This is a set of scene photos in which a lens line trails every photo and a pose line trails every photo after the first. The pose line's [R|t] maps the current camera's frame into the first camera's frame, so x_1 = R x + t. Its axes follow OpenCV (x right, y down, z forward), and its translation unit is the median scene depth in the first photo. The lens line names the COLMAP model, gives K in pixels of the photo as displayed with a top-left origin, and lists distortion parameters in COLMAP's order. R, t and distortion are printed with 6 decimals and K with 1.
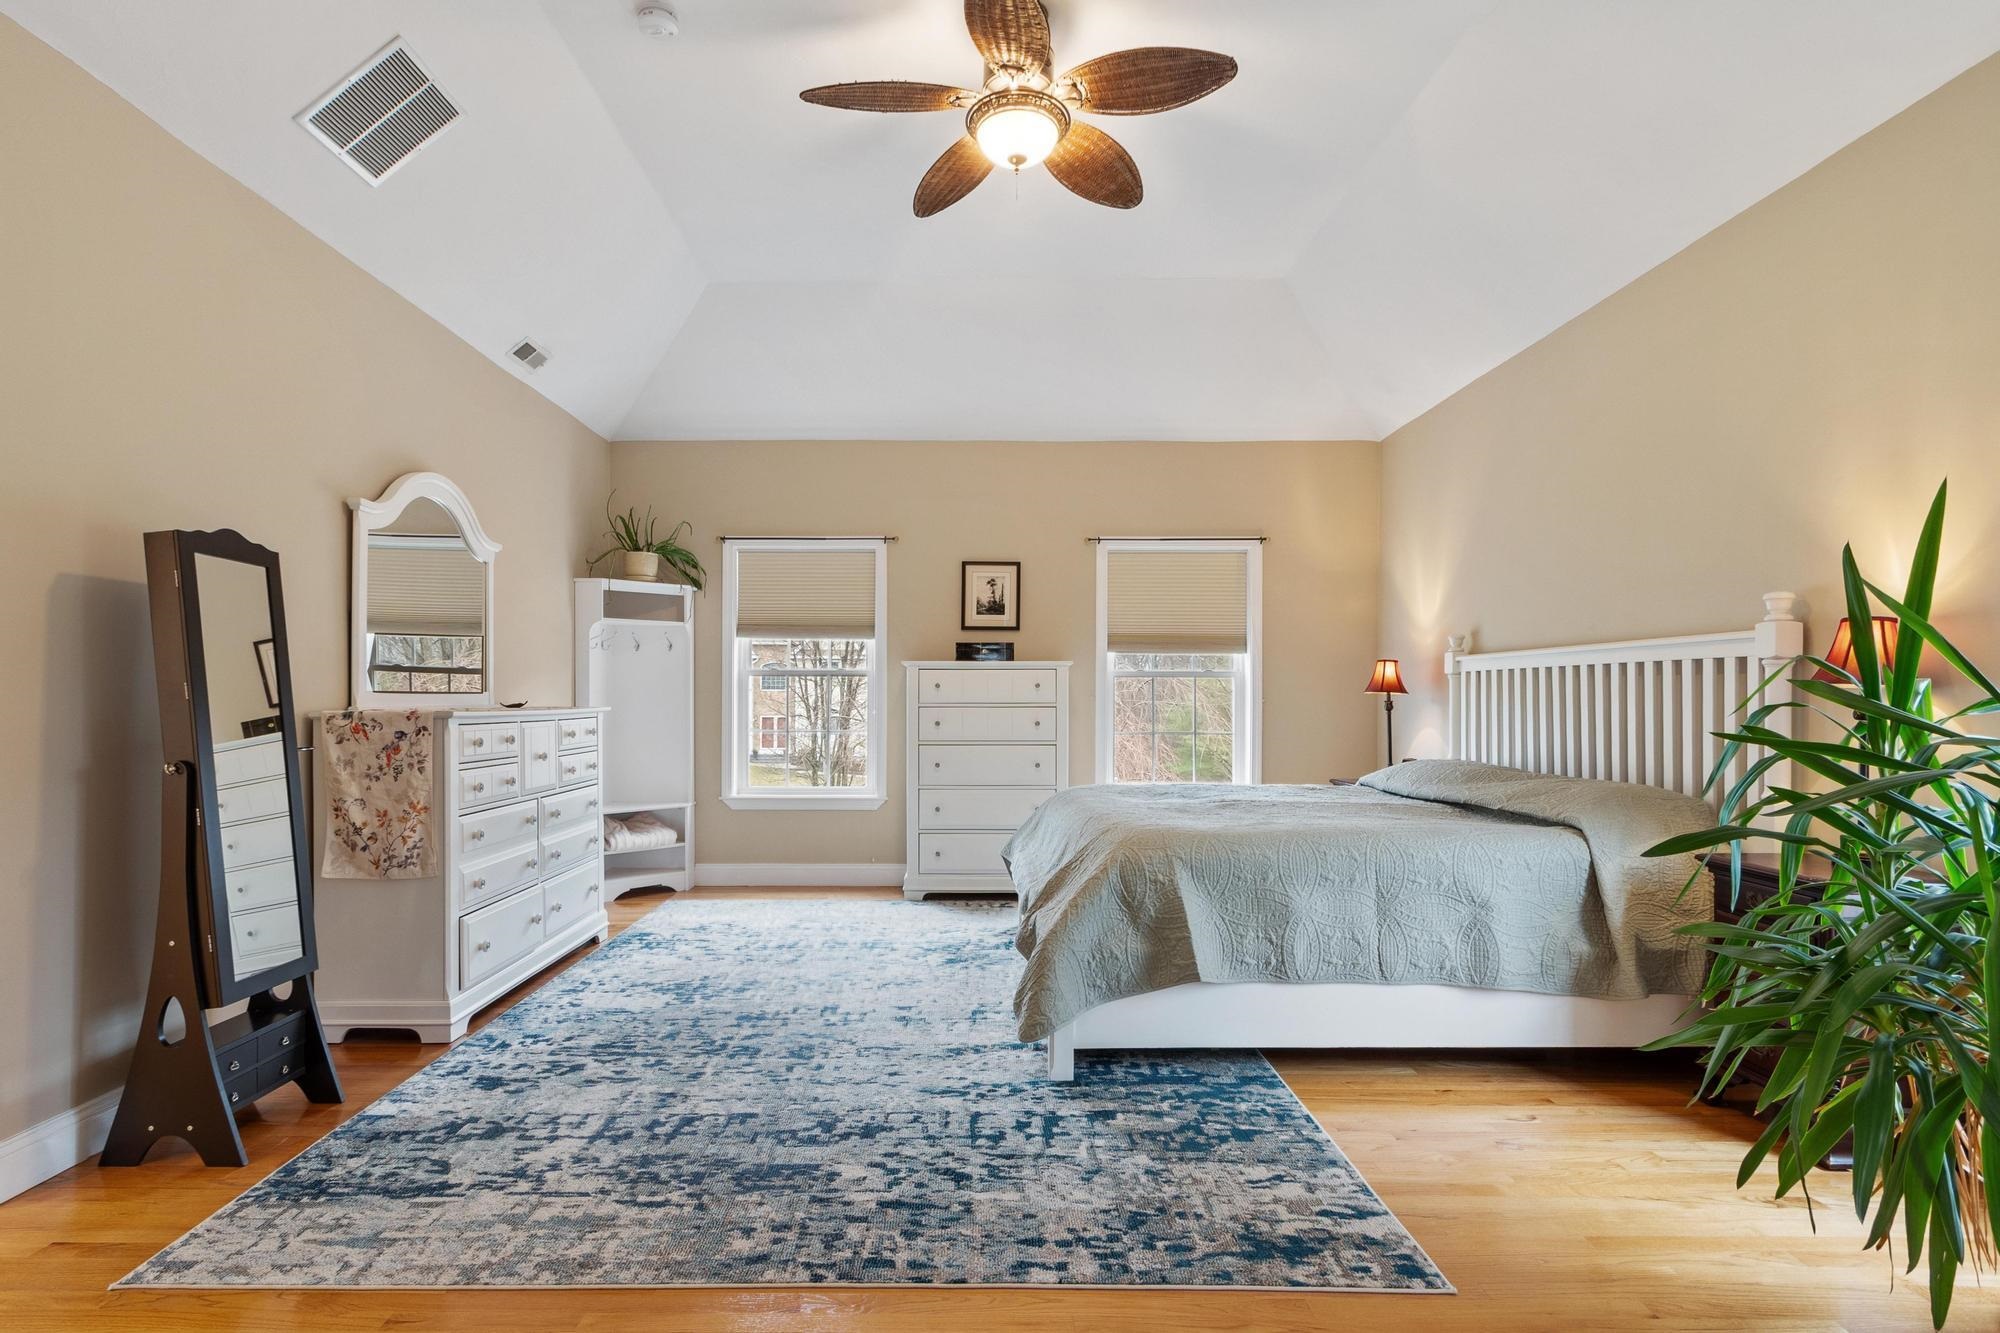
lens RADIAL K [[995.4, 0, 945.4], [0, 995.4, 678.1], [0, 0, 1]] dist [0.003220, -0.000811]
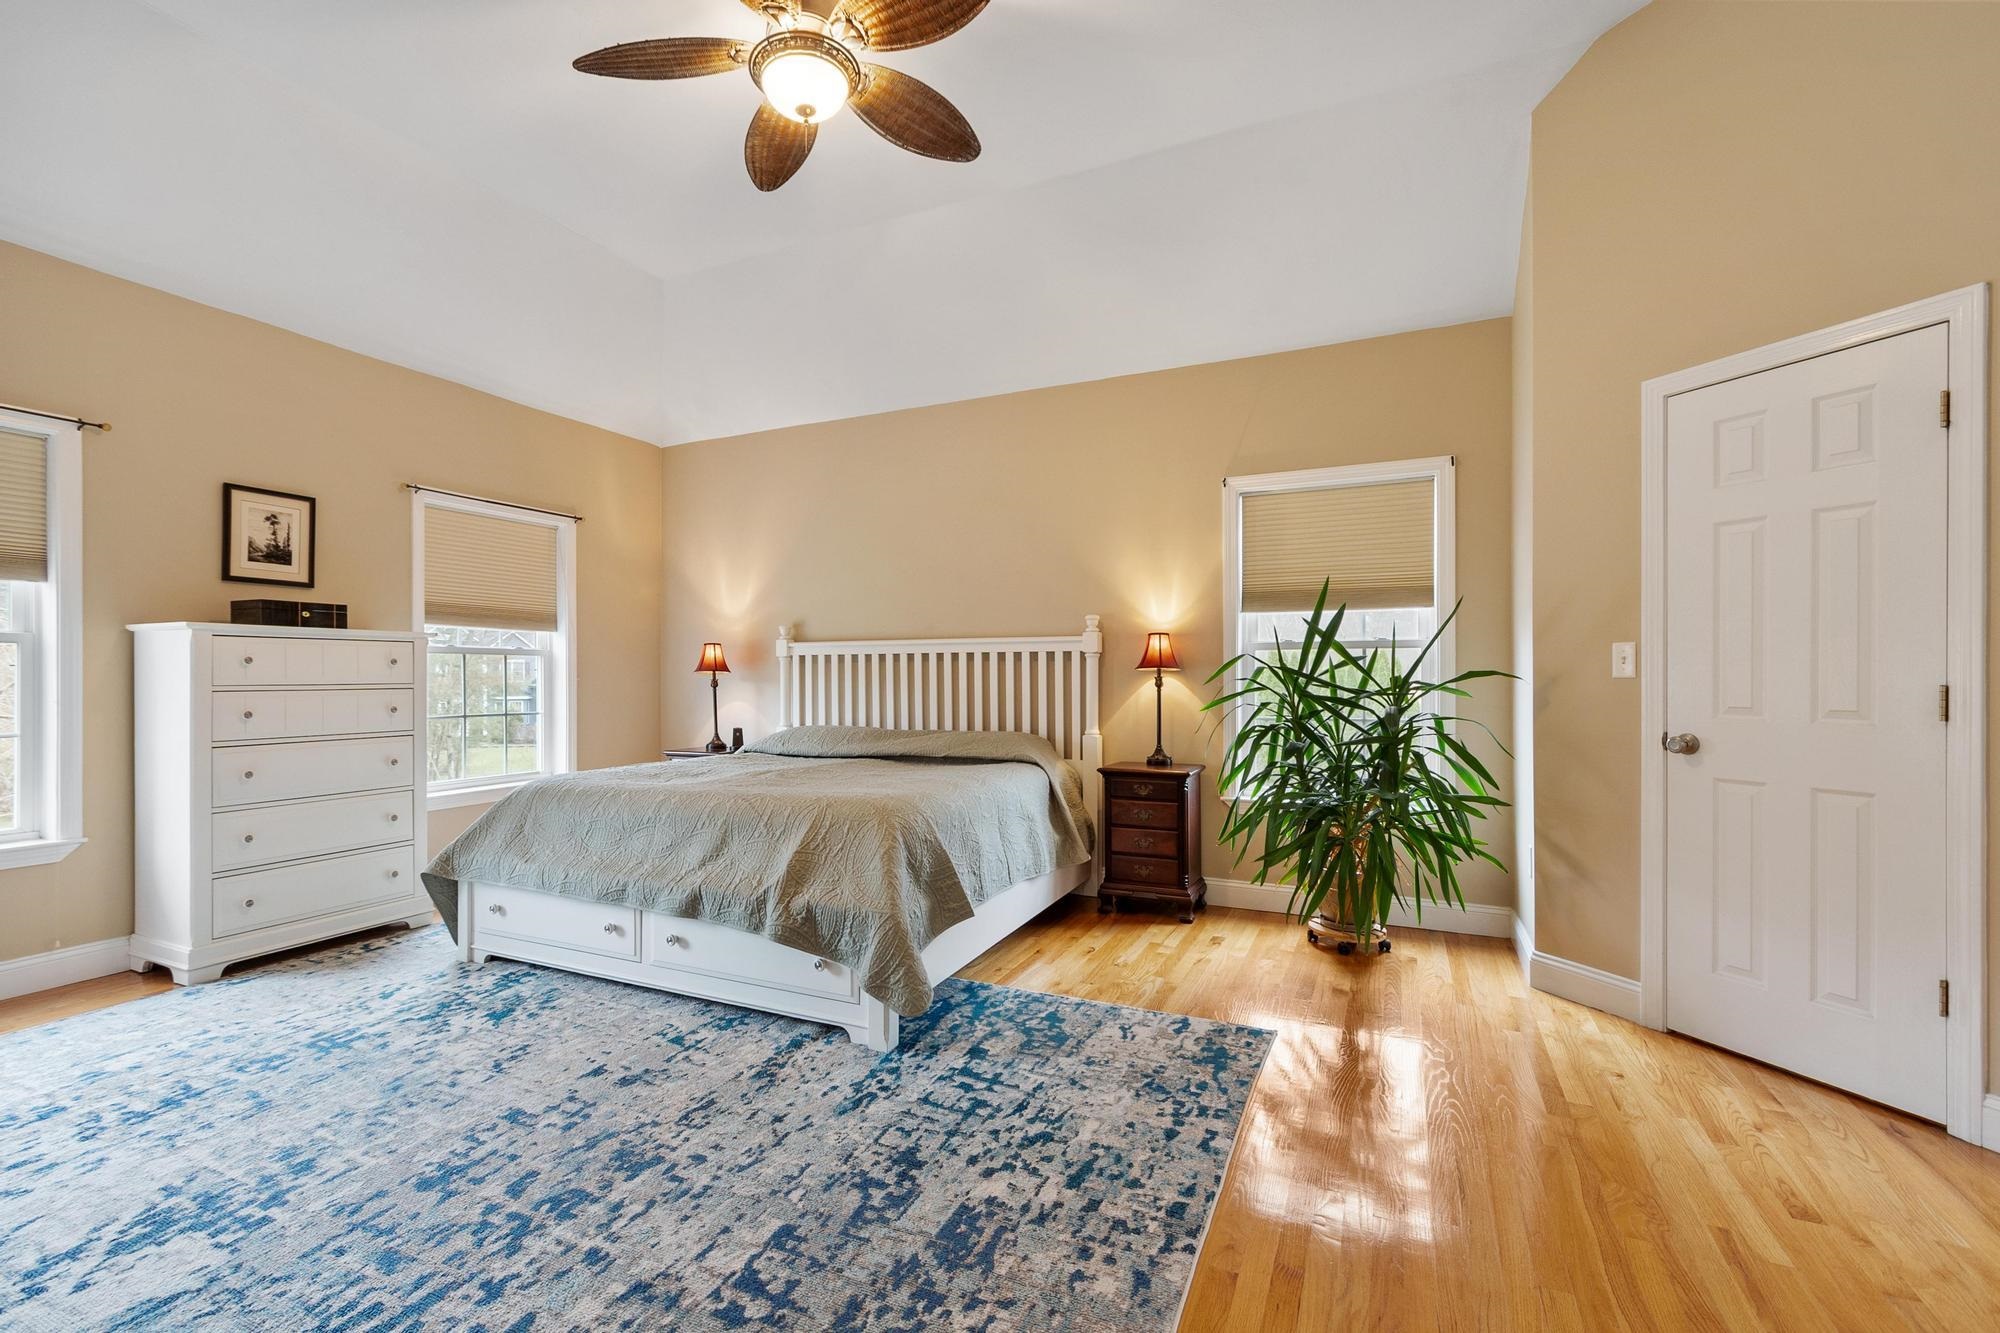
lens RADIAL K [[899.6, 0, 963.2], [0, 899.6, 664.6], [0, 0, 1]] dist [0.002482, 0.000218]
pose [[0.422874, 0.008952, 0.906144, -0.762865], [-0.015851, 0.999871, -0.002481, 0.008273], [-0.906050, -0.013315, 0.422961, 0.593434]]
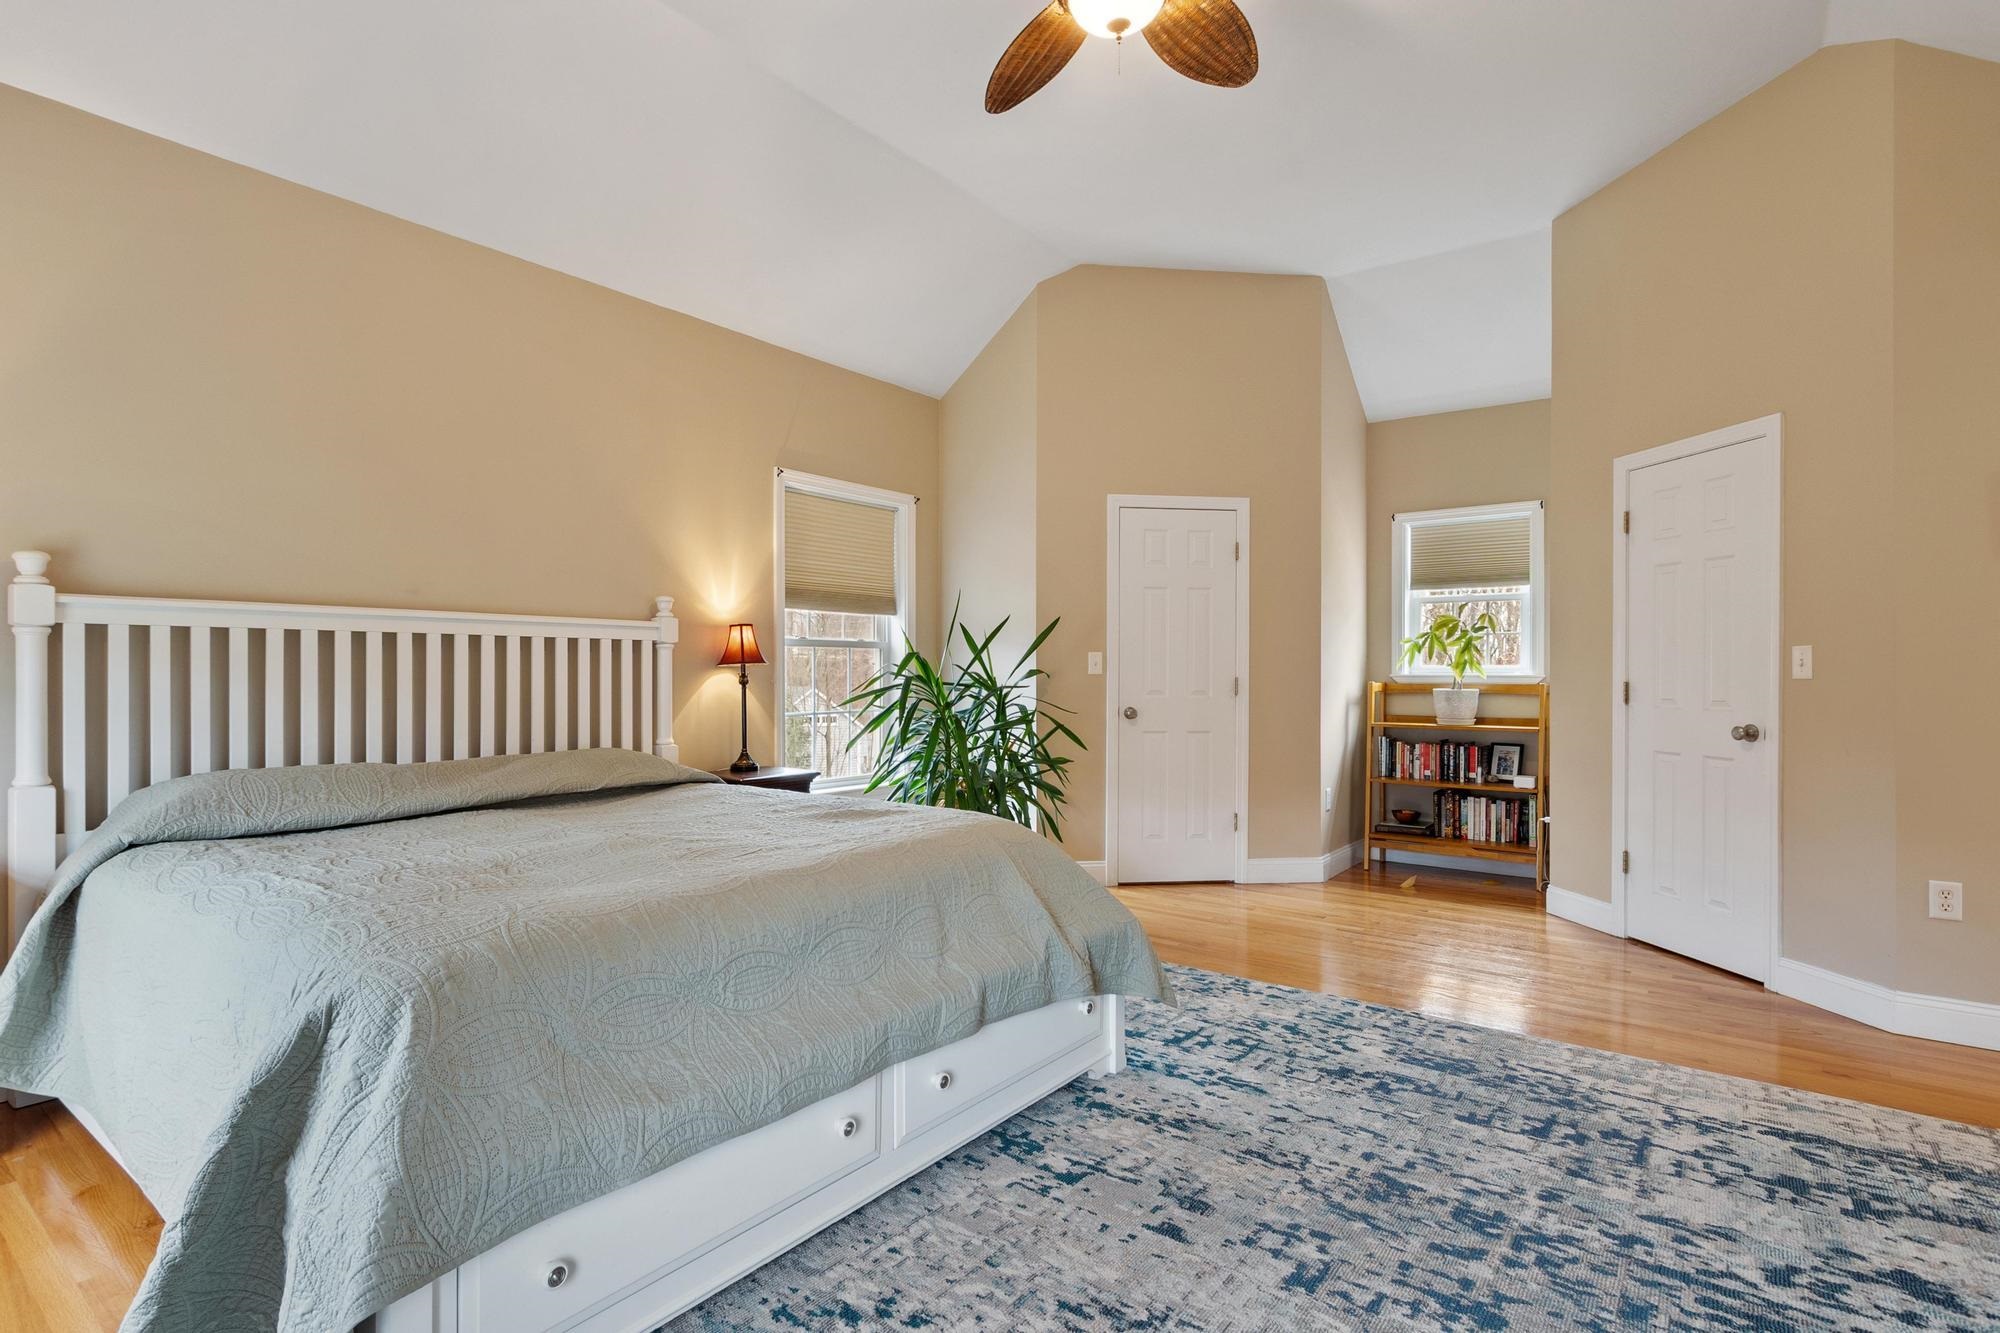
lens RADIAL K [[995.4, 0, 945.4], [0, 995.4, 678.1], [0, 0, 1]] dist [0.003220, -0.000811]
pose [[-0.792865, -0.009538, 0.609323, -0.378038], [-0.017489, 0.999822, -0.007106, 0.034590], [-0.609147, -0.016290, -0.792890, 2.058658]]
